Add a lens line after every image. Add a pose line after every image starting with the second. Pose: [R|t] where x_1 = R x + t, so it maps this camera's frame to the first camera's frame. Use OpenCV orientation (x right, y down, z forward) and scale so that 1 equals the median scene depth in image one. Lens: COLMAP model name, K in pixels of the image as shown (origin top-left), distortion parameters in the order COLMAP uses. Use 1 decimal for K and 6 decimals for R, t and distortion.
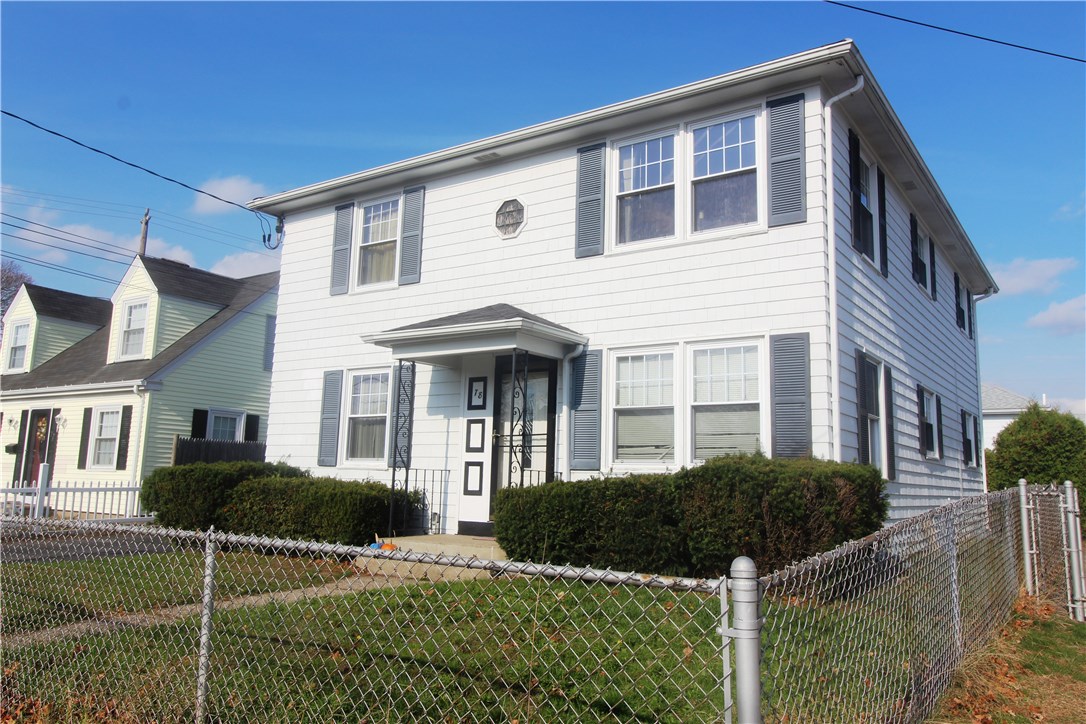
lens RADIAL K [[839.3, 0, 543.0], [0, 839.3, 362.0], [0, 0, 1]] dist [0.005707, 0.002290]
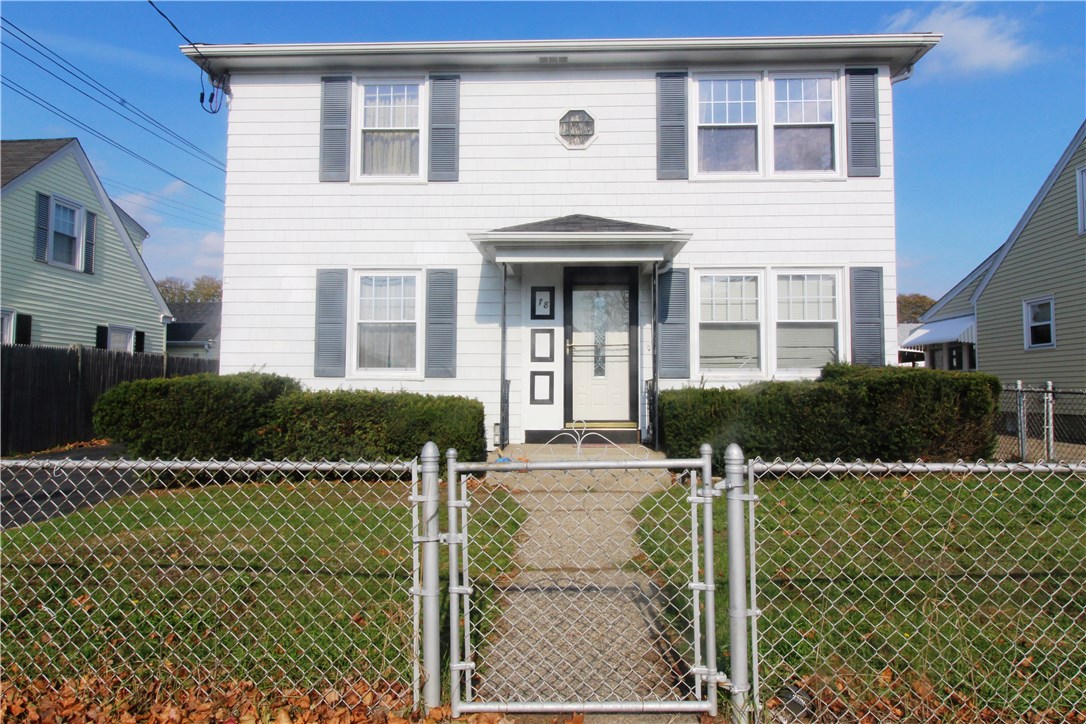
lens RADIAL K [[659.3, 0, 543.0], [0, 659.3, 362.0], [0, 0, 1]] dist [0.001473, -0.000919]
pose [[0.842545, 0.001257, 0.538625, -0.504893], [-0.058791, 0.994237, 0.089644, 0.037369], [-0.535408, -0.107195, 0.837763, 0.341256]]
